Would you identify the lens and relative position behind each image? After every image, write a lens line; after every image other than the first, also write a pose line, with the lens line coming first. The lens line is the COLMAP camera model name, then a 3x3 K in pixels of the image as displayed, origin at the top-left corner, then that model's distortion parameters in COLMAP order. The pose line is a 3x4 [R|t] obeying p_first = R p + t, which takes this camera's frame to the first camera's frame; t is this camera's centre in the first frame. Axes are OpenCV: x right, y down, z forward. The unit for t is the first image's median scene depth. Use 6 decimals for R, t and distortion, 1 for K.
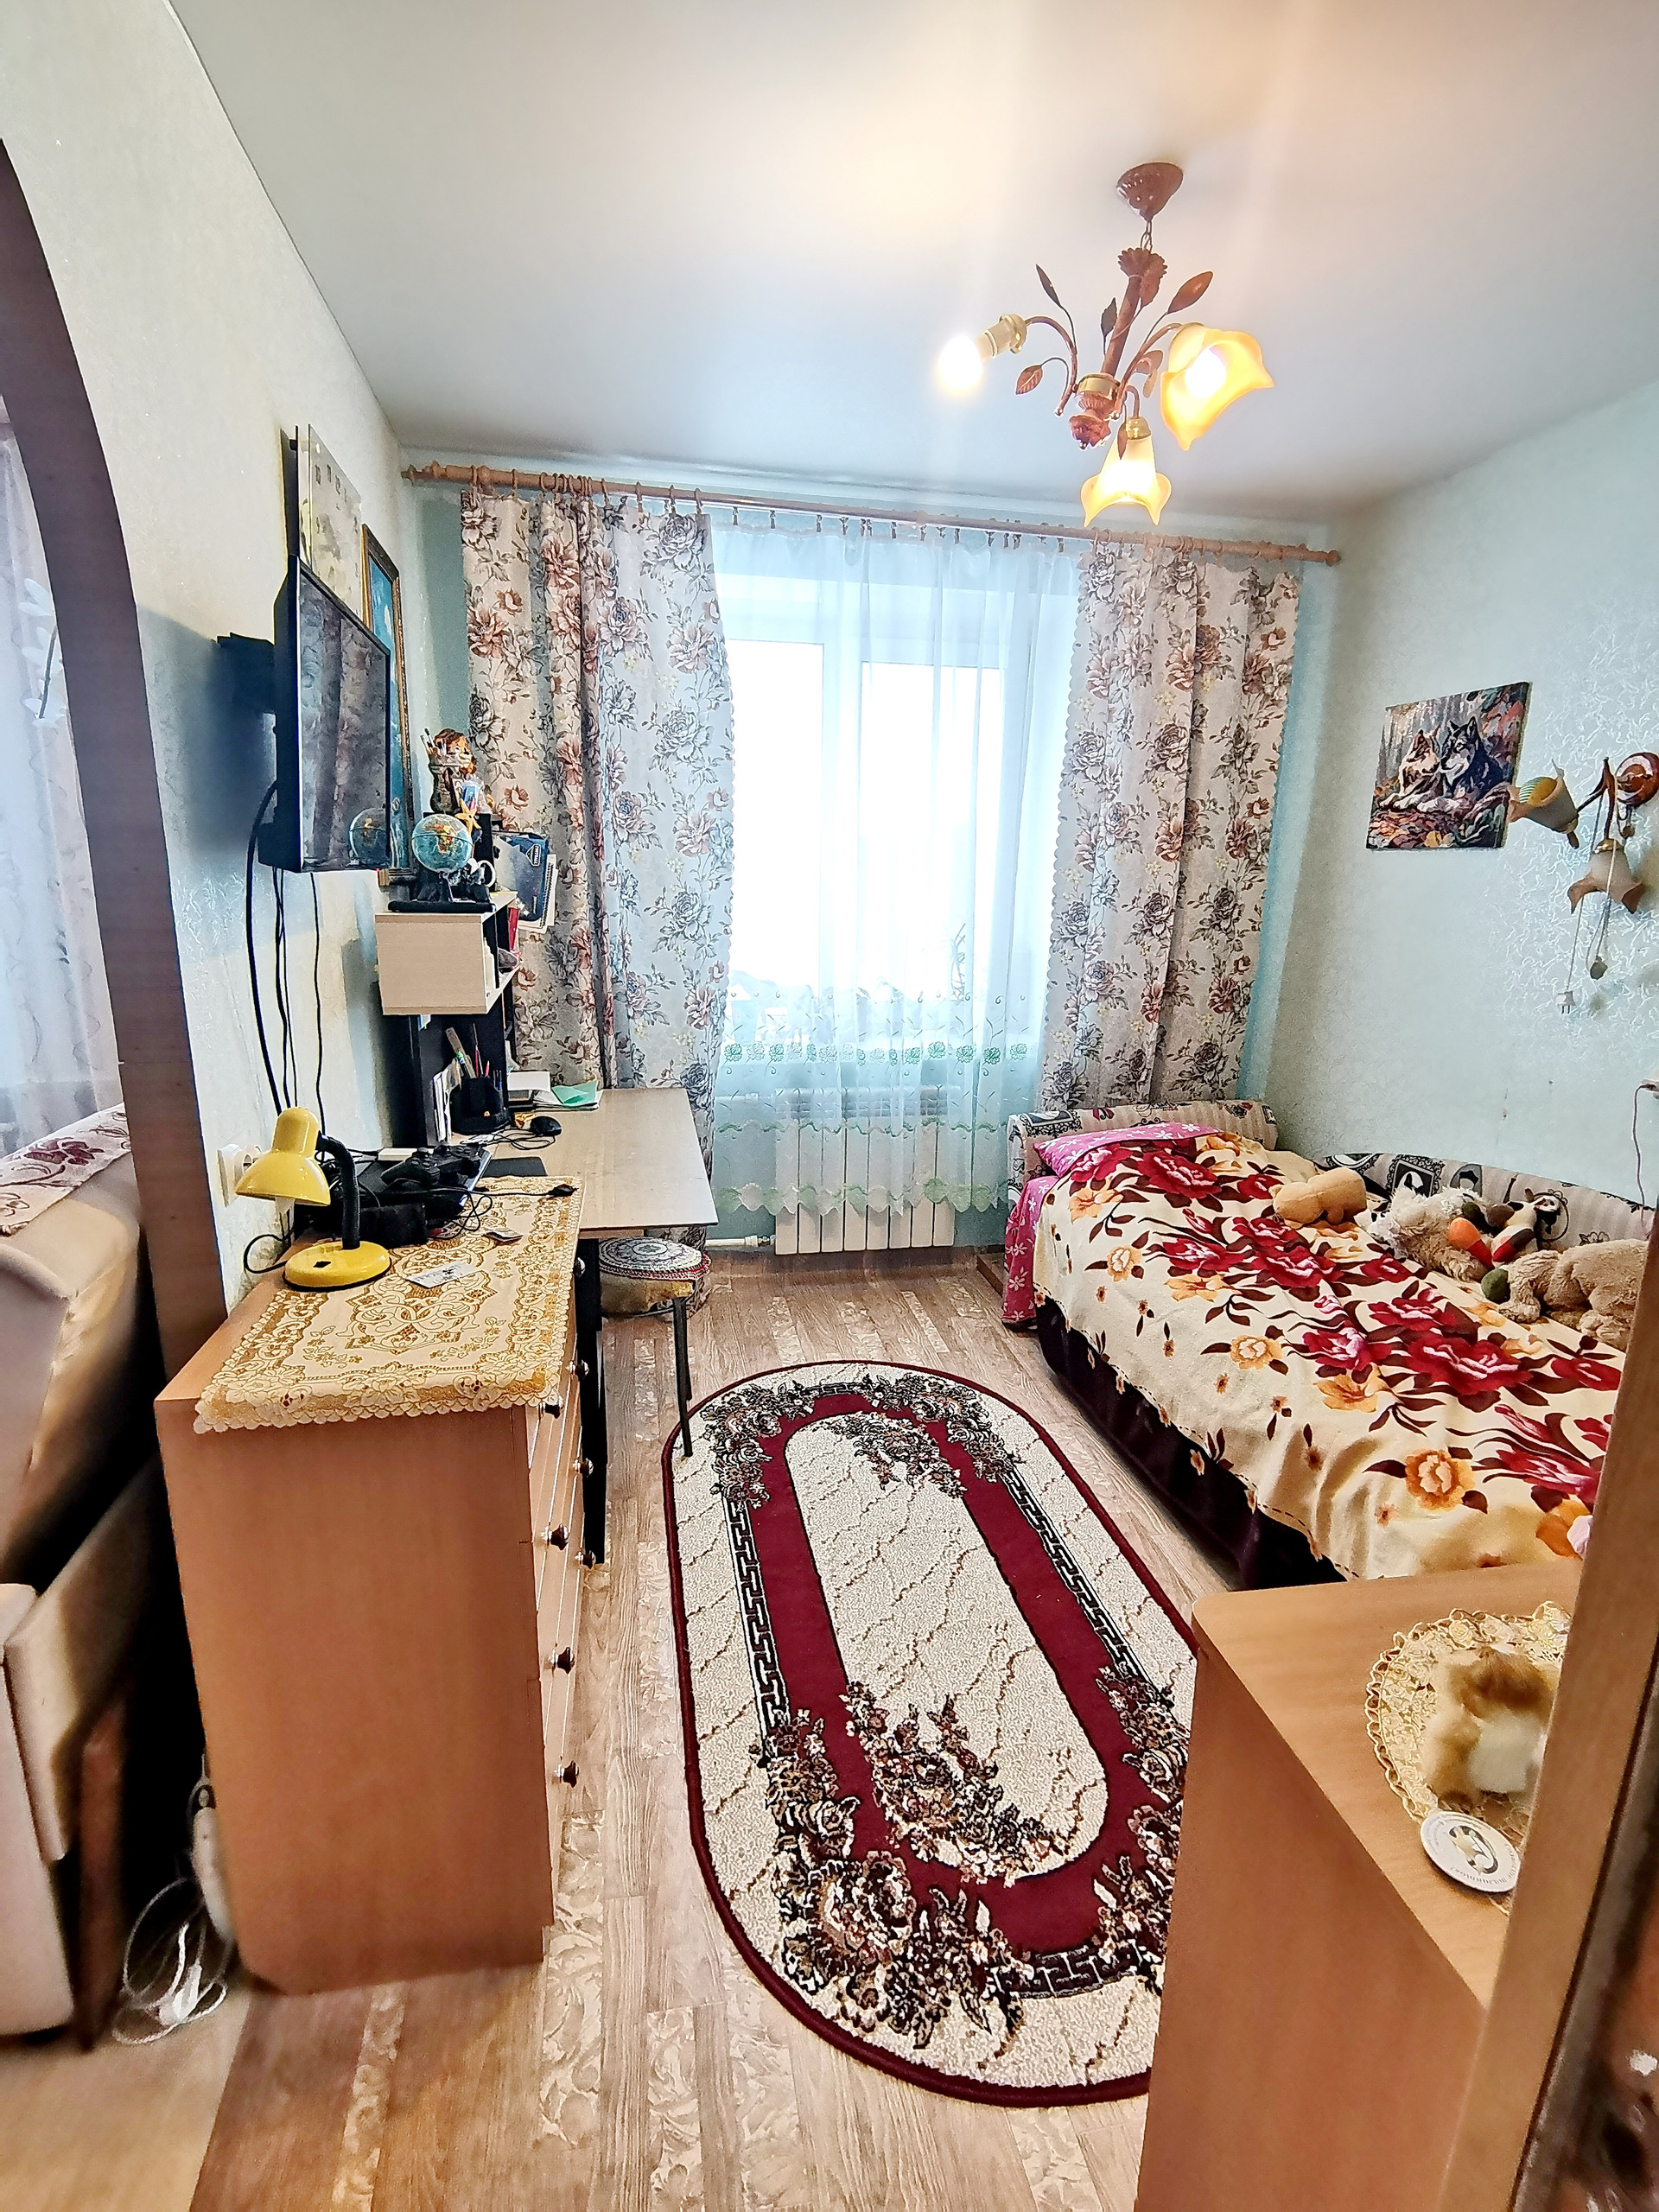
lens RADIAL K [[1073.9, 0, 826.2], [0, 1073.9, 1106.9], [0, 0, 1]] dist [0.006149, -0.011493]
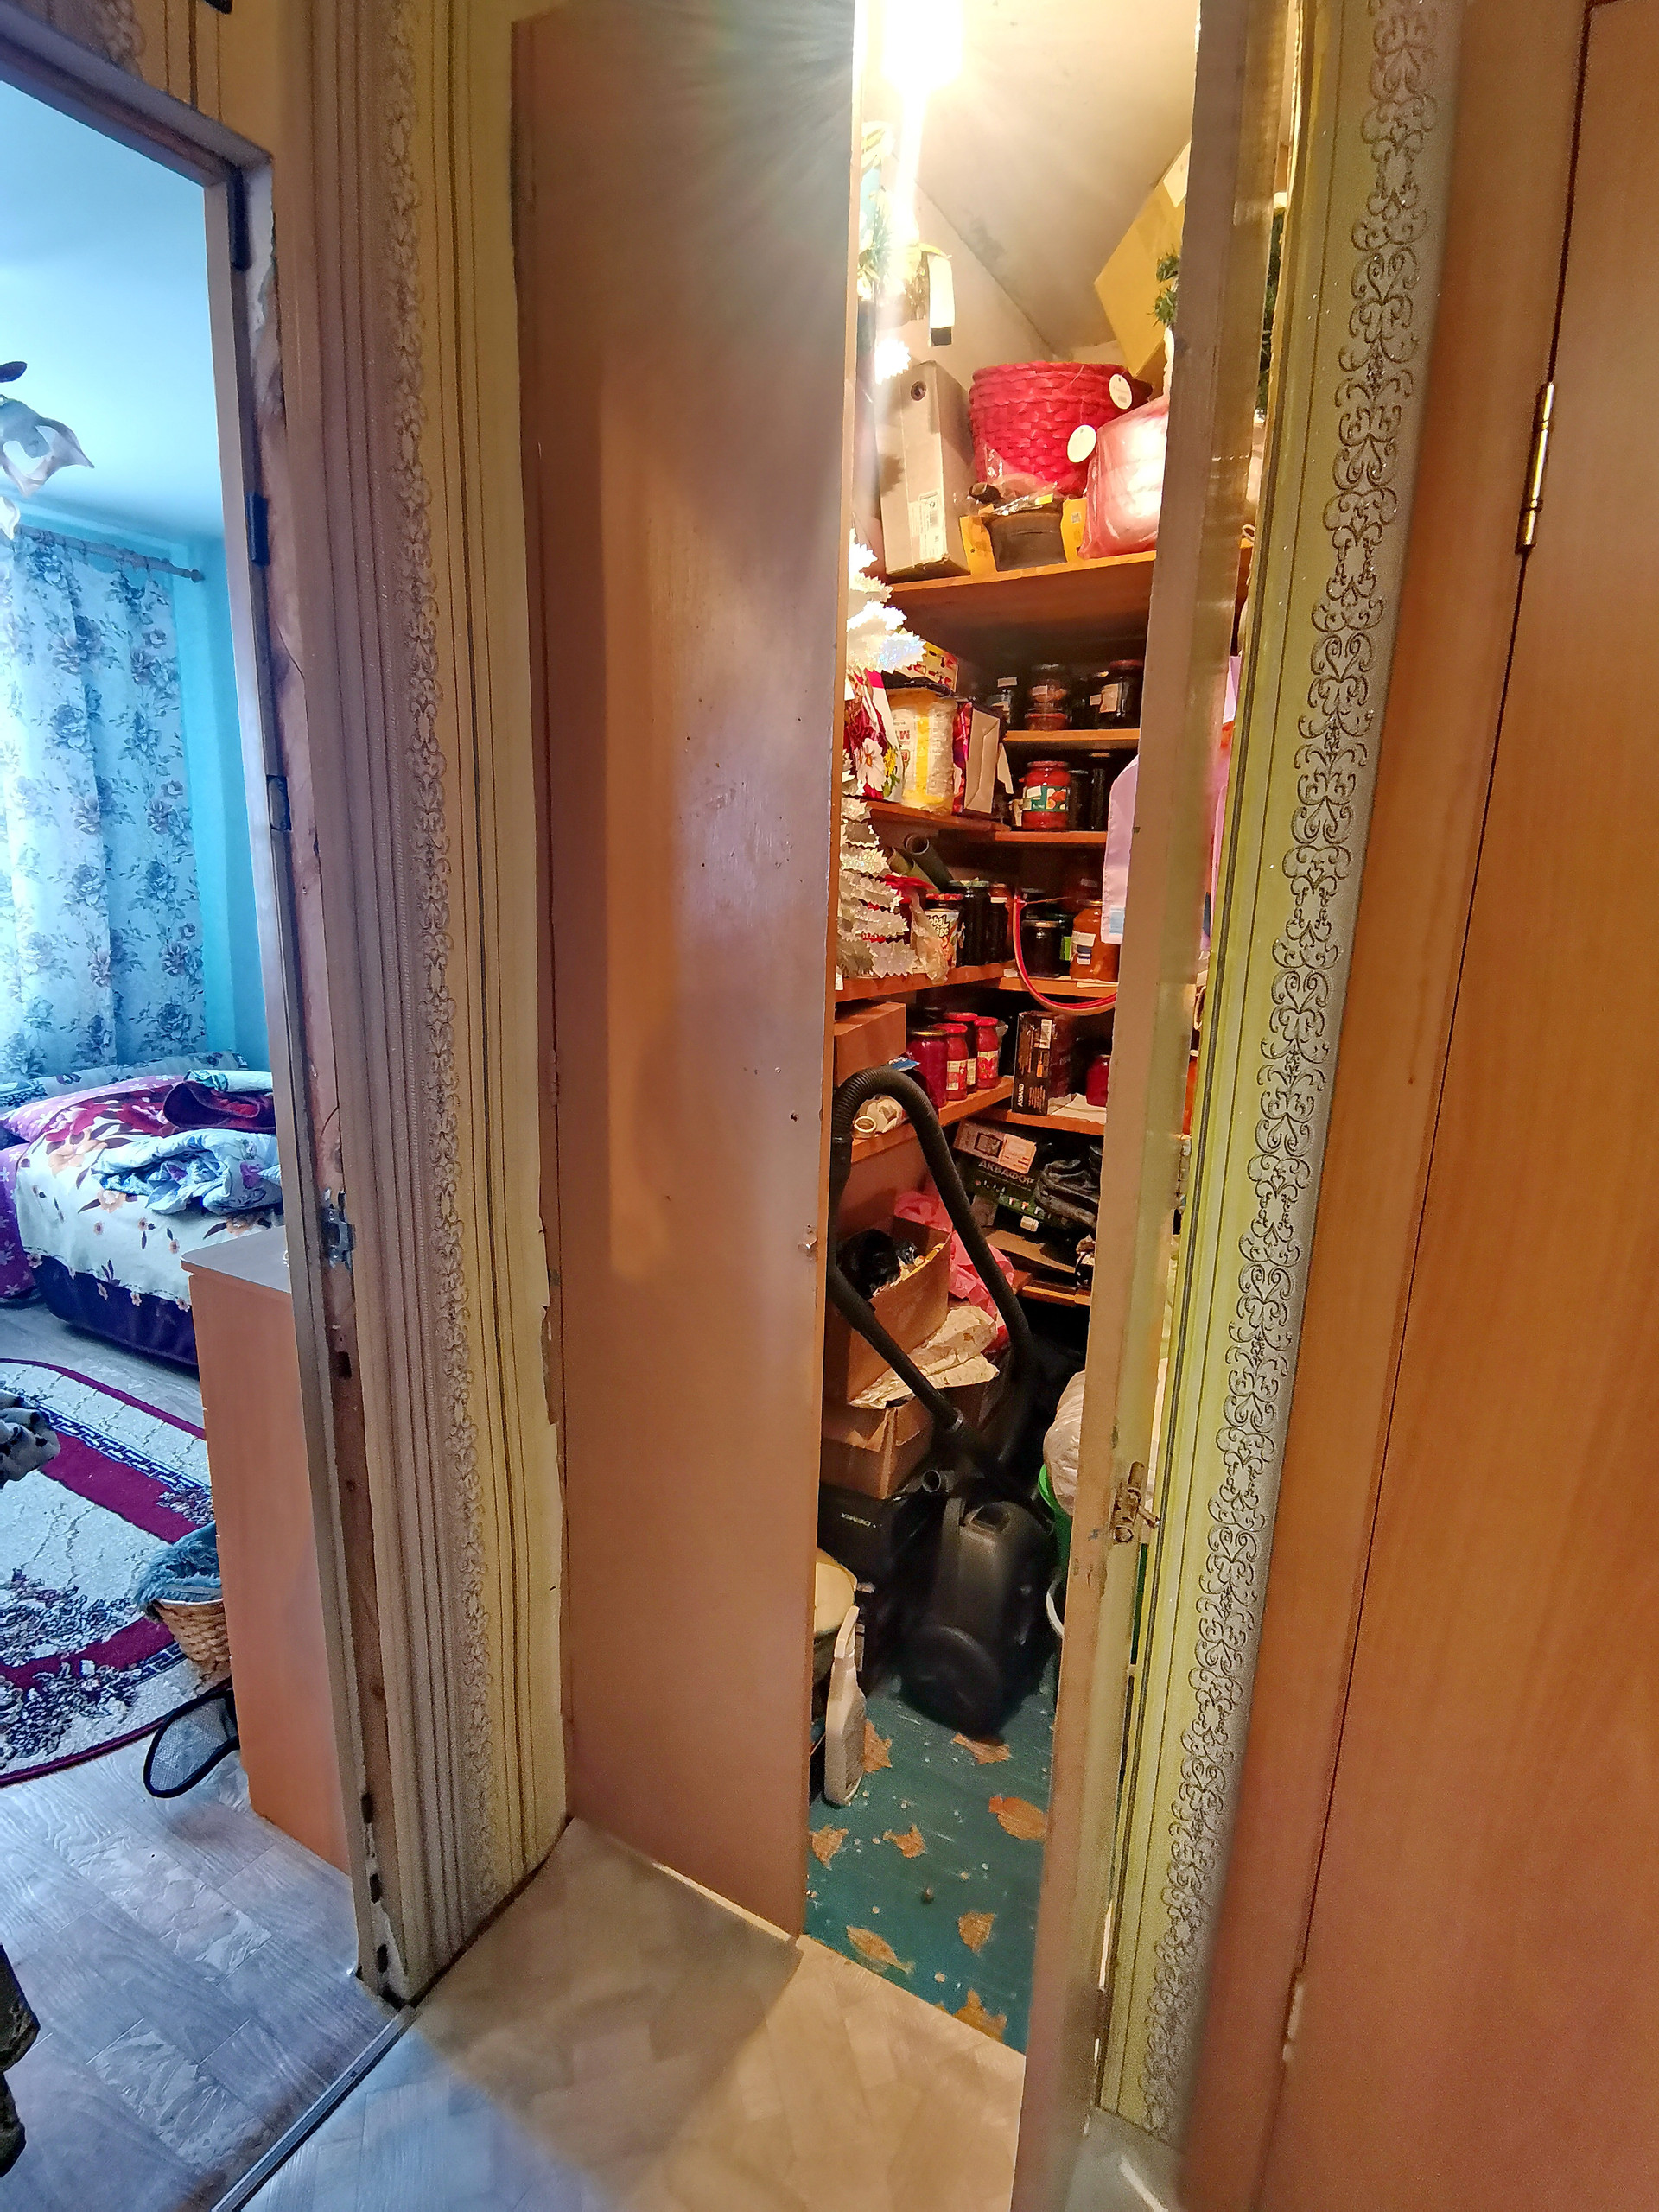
lens RADIAL K [[1073.9, 0, 830.5], [0, 1073.9, 1094.7], [0, 0, 1]] dist [0.006149, -0.011493]
pose [[0.633971, -0.161913, 0.756217, -0.063236], [0.163262, 0.983820, 0.073774, 0.067056], [-0.755927, 0.076691, 0.650148, -0.229818]]
